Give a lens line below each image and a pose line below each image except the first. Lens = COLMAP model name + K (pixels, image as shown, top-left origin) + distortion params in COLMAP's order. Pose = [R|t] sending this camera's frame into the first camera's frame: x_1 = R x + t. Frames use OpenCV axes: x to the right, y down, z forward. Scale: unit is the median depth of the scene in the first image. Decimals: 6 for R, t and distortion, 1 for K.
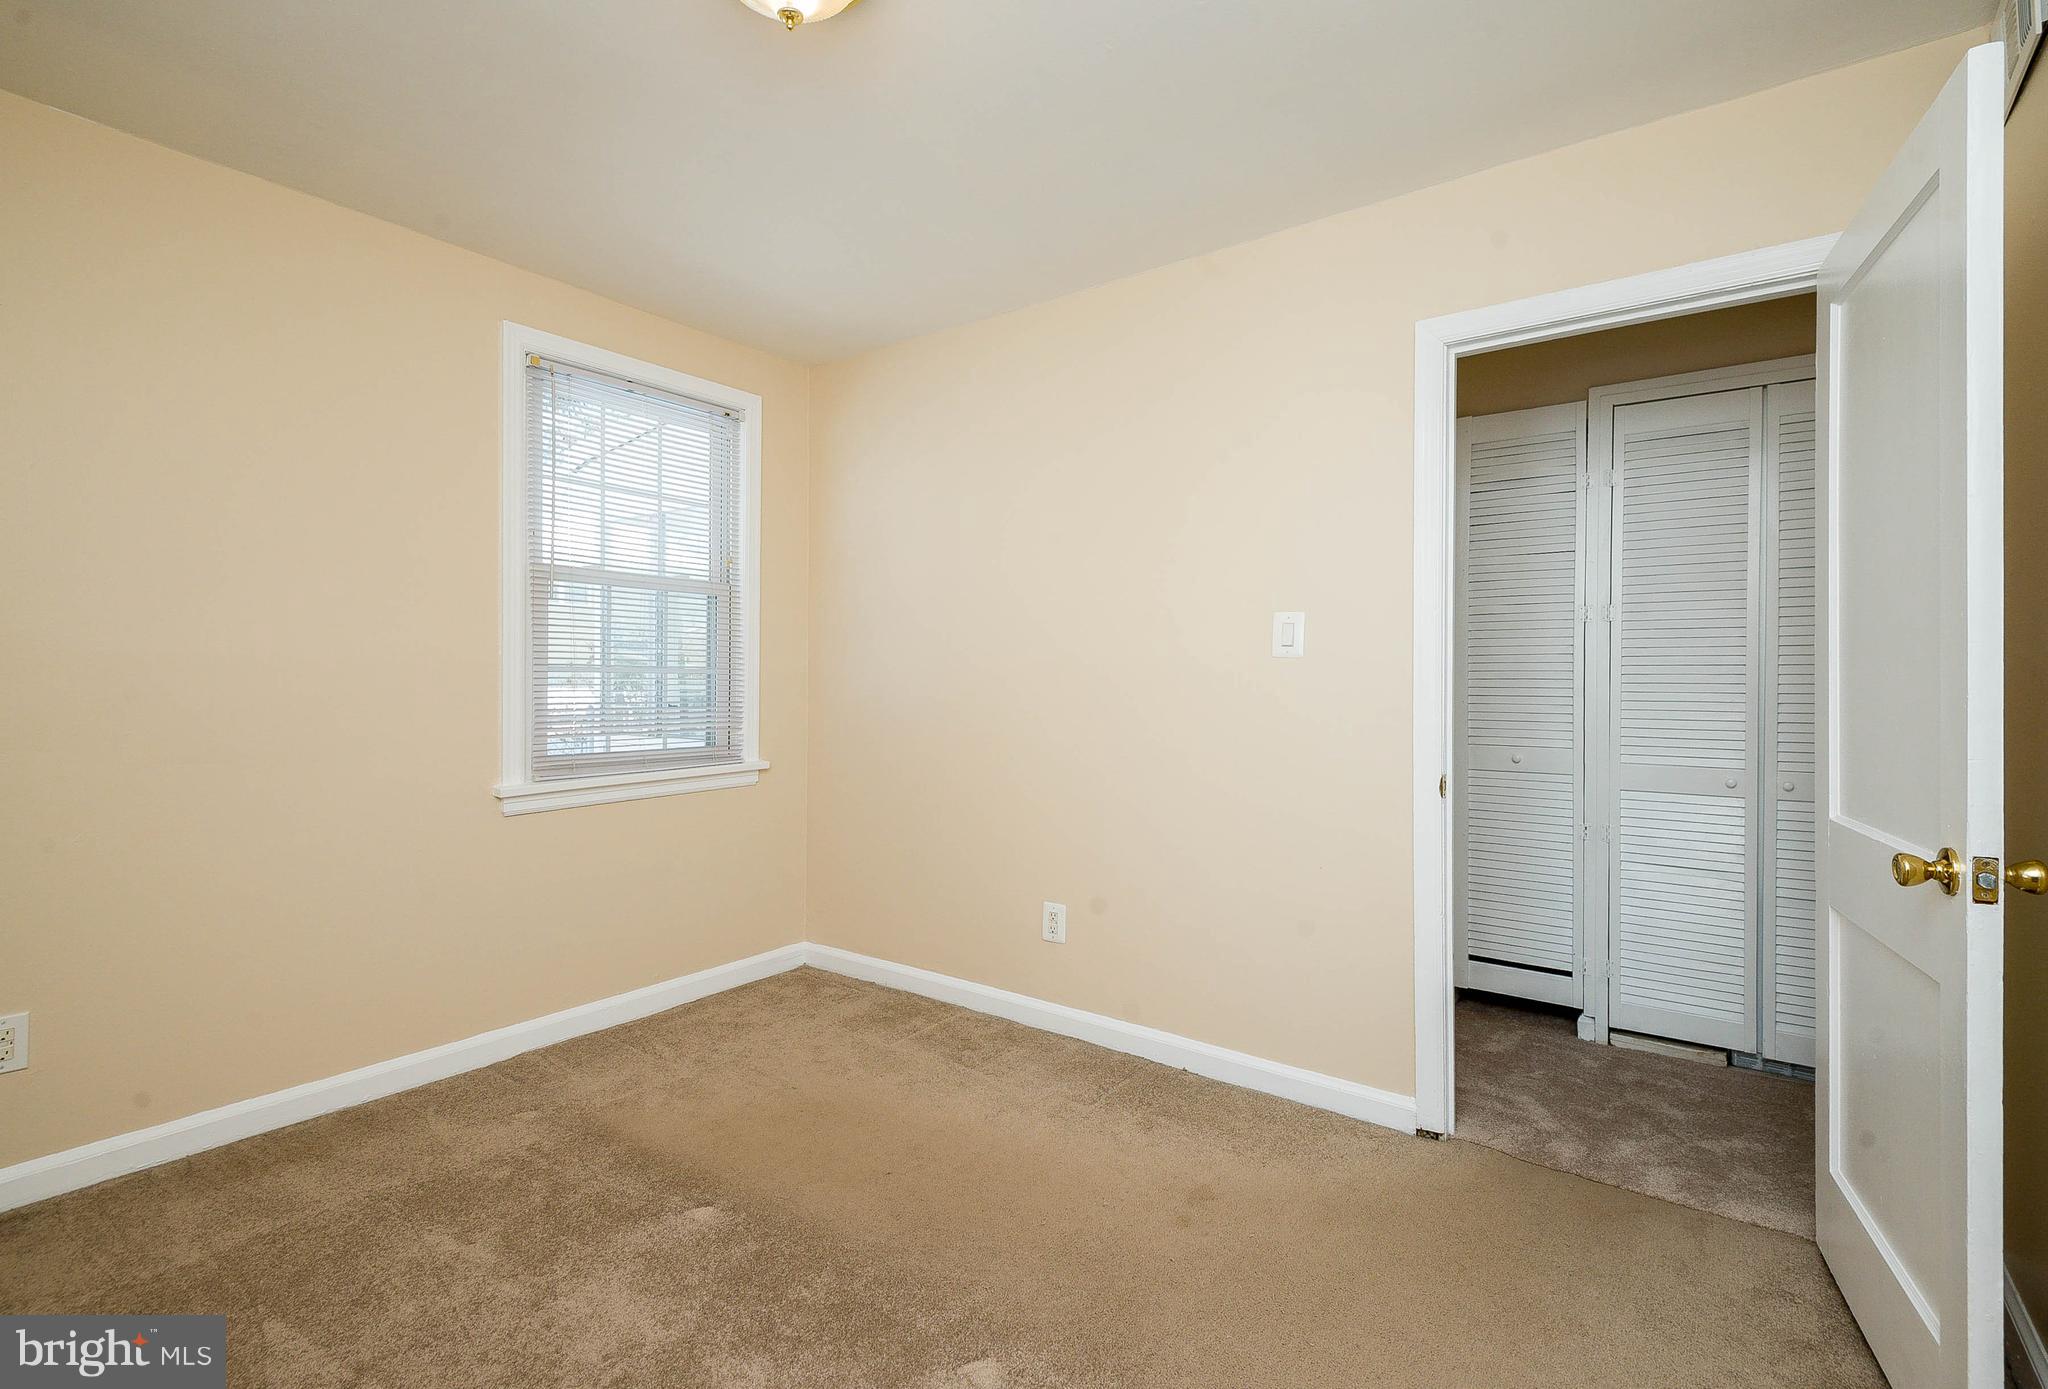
lens RADIAL K [[951.4, 0, 1024.0], [0, 951.4, 694.5], [0, 0, 1]] dist [0.041118, -0.028517]
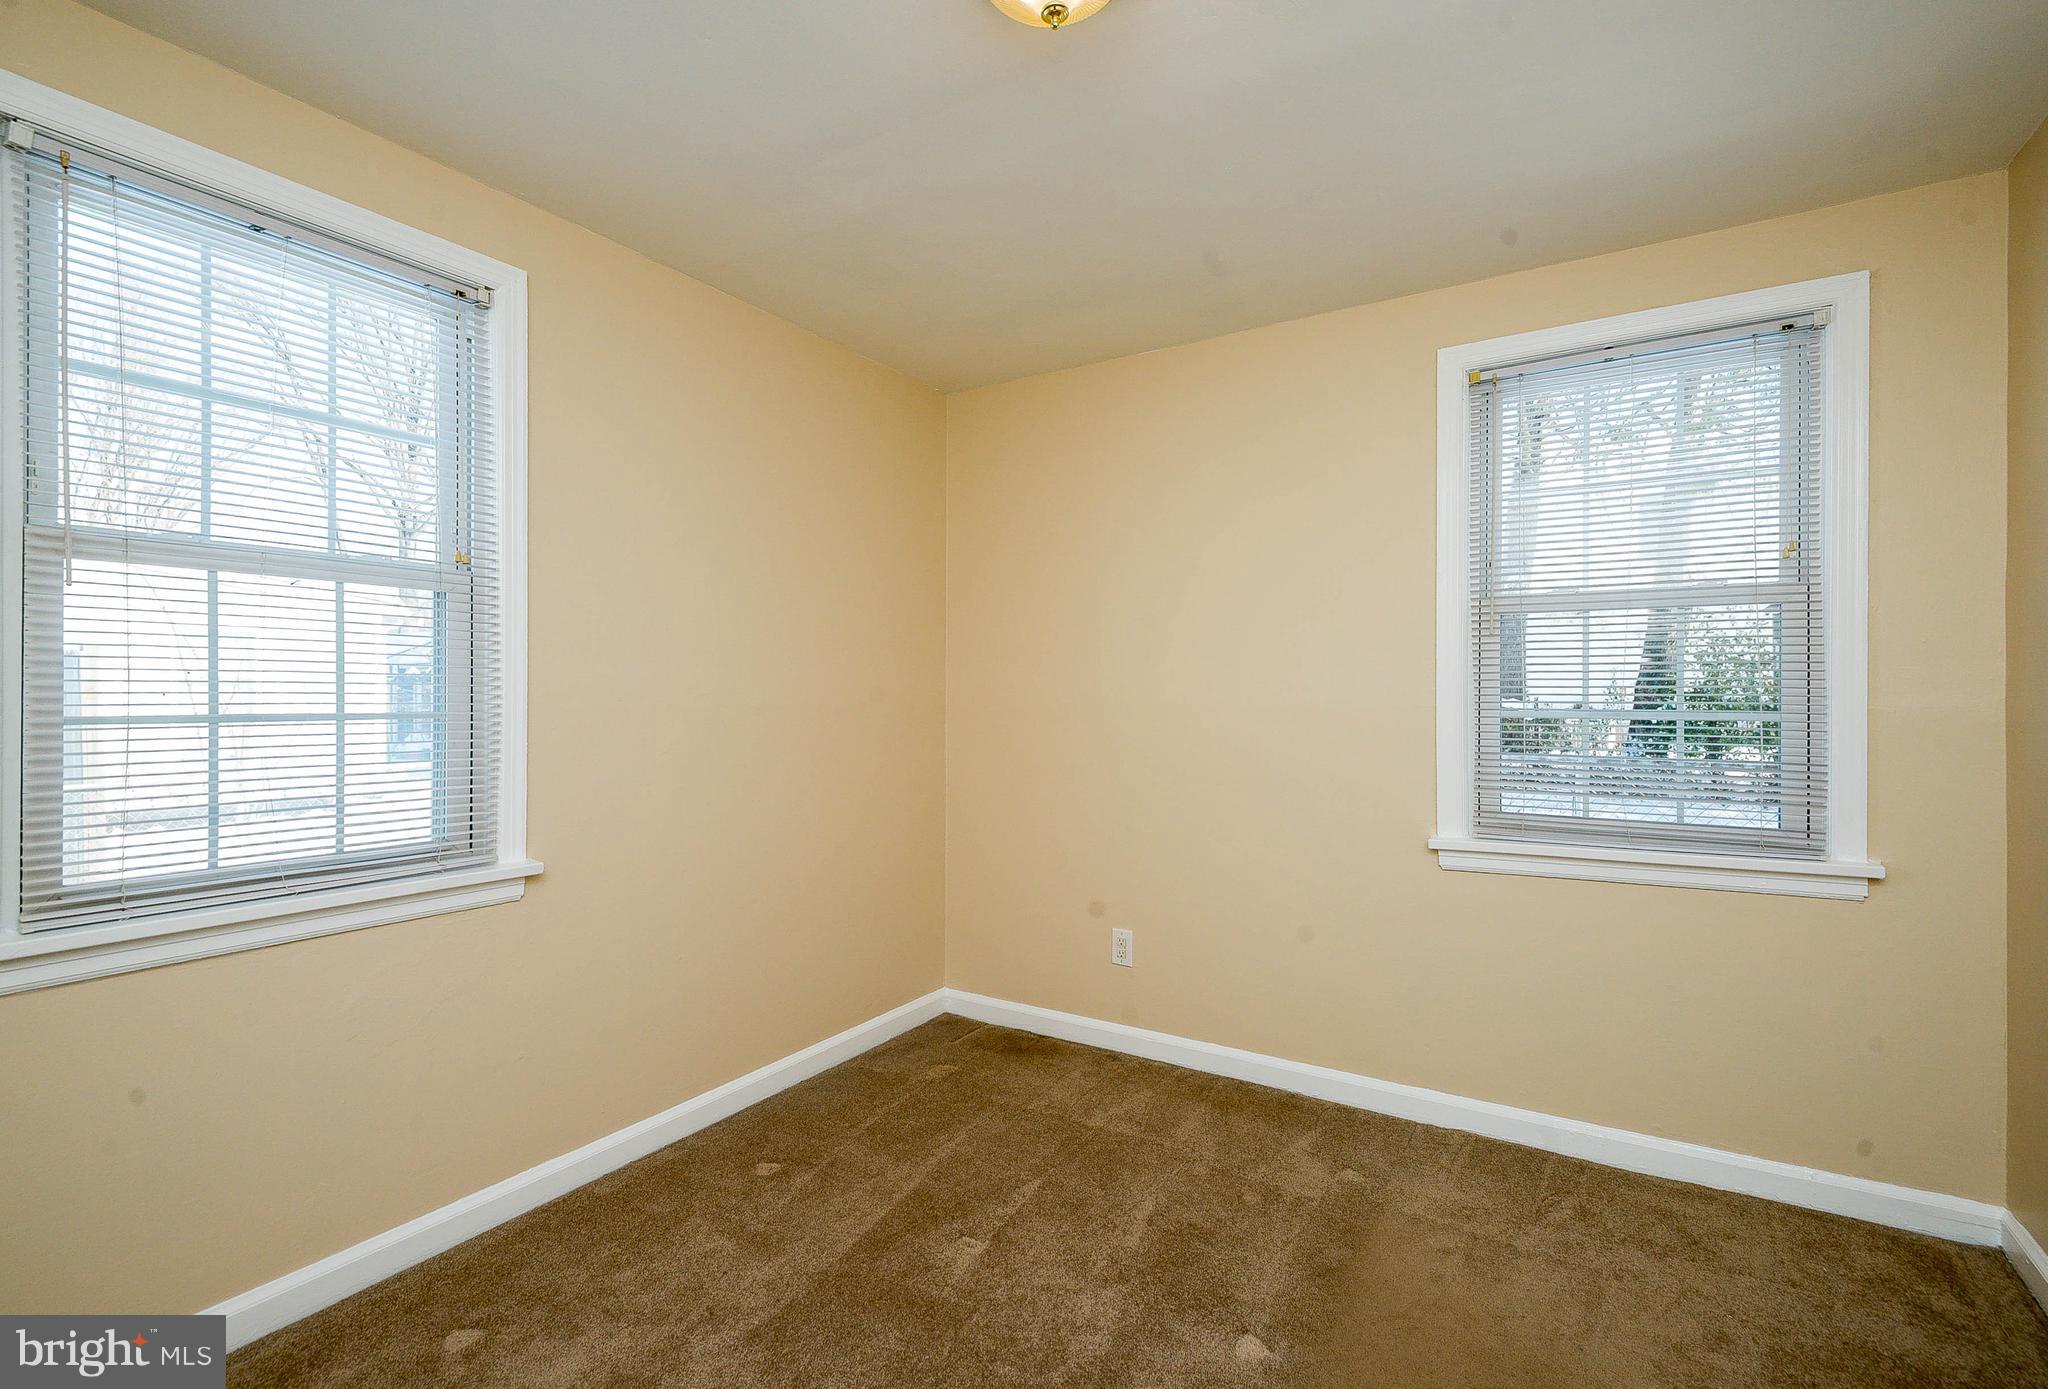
lens RADIAL K [[951.4, 0, 1024.0], [0, 951.4, 694.5], [0, 0, 1]] dist [0.041118, -0.028517]
pose [[0.077462, -0.007665, -0.996966, 0.389890], [-0.021307, 0.999729, -0.009341, -0.028073], [0.996768, 0.021966, 0.077278, 0.535916]]
